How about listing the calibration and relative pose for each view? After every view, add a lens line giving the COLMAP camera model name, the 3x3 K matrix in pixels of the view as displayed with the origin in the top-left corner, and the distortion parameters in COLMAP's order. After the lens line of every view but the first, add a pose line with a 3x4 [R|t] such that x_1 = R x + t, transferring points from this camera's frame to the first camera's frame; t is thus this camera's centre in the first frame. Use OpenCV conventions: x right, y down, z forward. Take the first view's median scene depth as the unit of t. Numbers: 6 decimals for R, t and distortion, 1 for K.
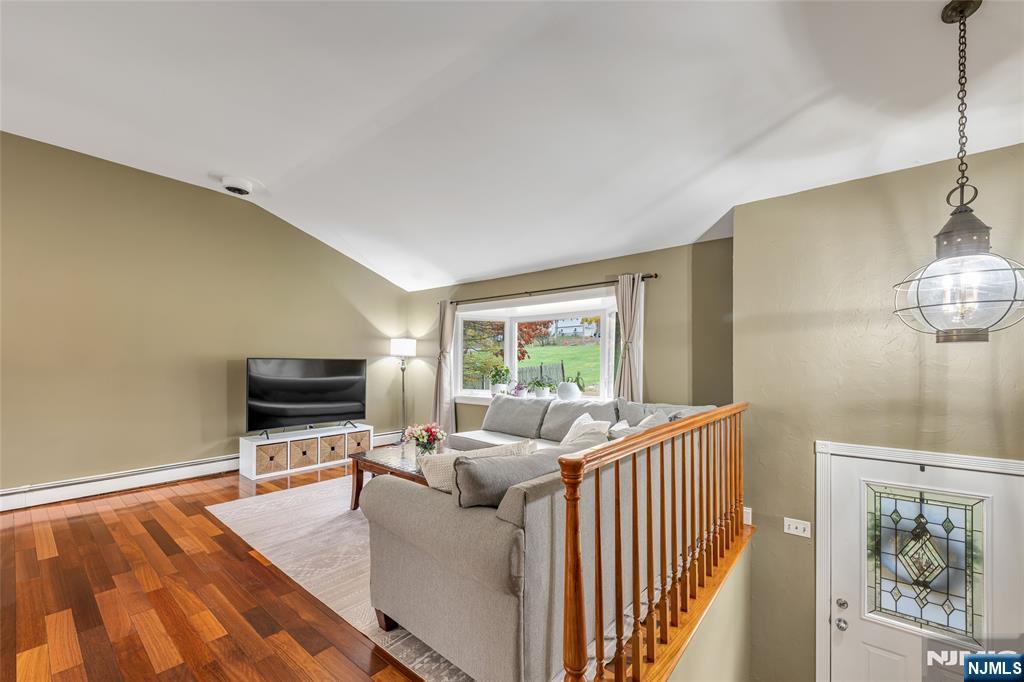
lens RADIAL K [[412.4, 0, 510.8], [0, 412.4, 367.5], [0, 0, 1]] dist [0.000803, 0.000192]
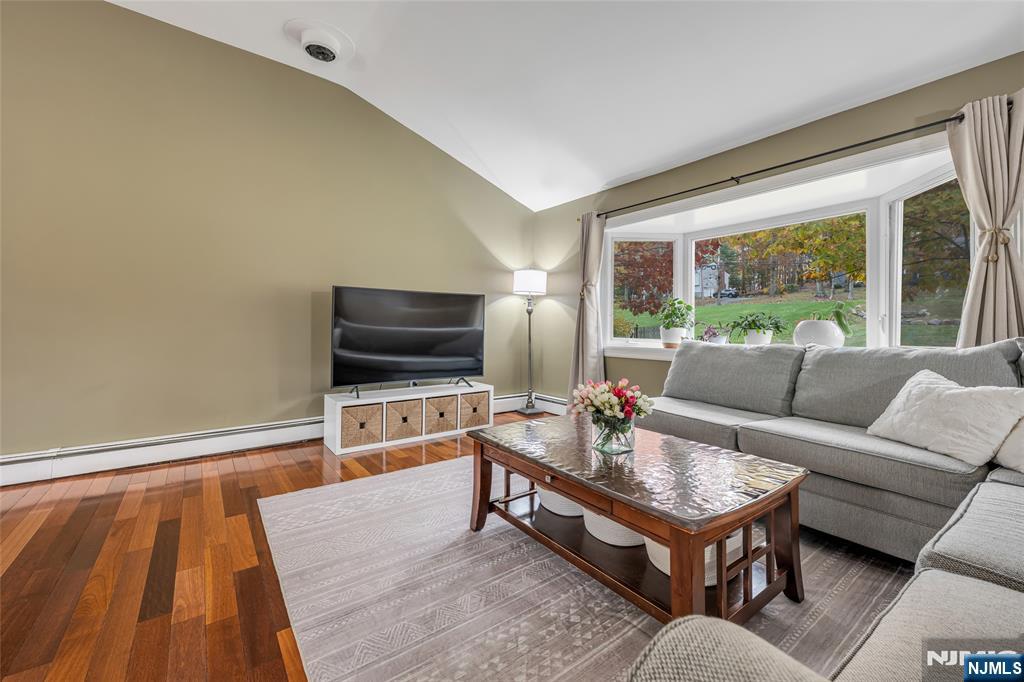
lens RADIAL K [[419.7, 0, 518.7], [0, 419.7, 324.4], [0, 0, 1]] dist [0.000307, 0.000314]
pose [[0.974158, -0.001328, -0.225862, -0.133603], [-0.002811, 0.999834, -0.018004, 0.051041], [0.225849, 0.018174, 0.973993, 0.310917]]
